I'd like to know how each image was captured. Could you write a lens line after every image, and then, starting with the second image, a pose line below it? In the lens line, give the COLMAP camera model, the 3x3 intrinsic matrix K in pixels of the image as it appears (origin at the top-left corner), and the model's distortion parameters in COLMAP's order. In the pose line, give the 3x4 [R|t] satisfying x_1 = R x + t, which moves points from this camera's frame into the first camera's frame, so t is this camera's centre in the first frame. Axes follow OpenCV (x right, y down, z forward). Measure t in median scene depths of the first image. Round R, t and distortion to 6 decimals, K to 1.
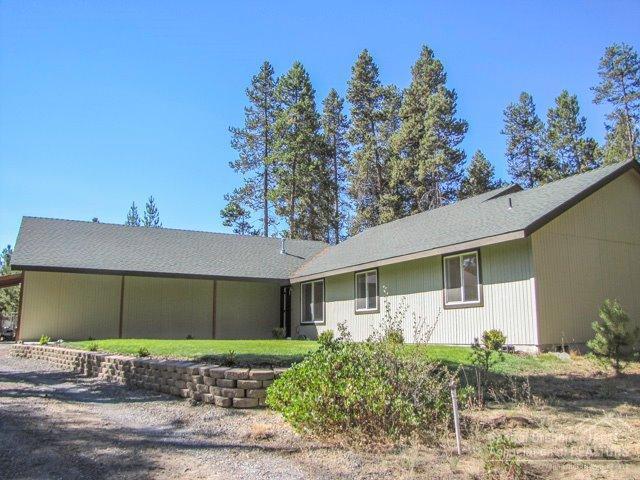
lens RADIAL K [[540.6, 0, 320.0], [0, 540.6, 240.0], [0, 0, 1]] dist [-0.174985, 0.178781]
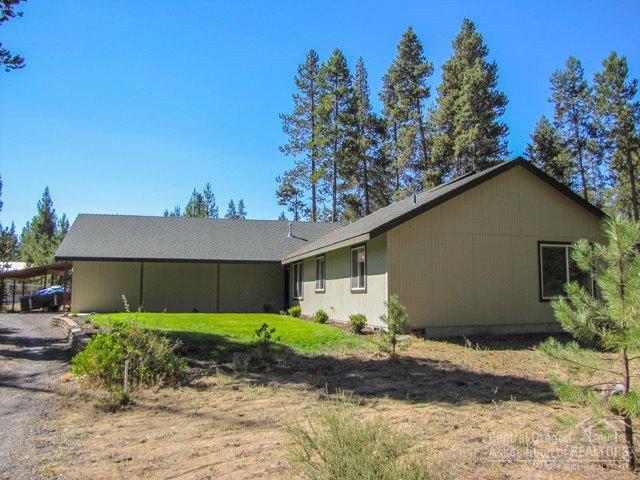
lens RADIAL K [[540.6, 0, 320.0], [0, 540.6, 240.0], [0, 0, 1]] dist [-0.174985, 0.178781]
pose [[0.975703, -0.019945, -0.218190, 0.143615], [0.034604, 0.997377, 0.063573, -0.022703], [0.216350, -0.069578, 0.973834, -0.060517]]
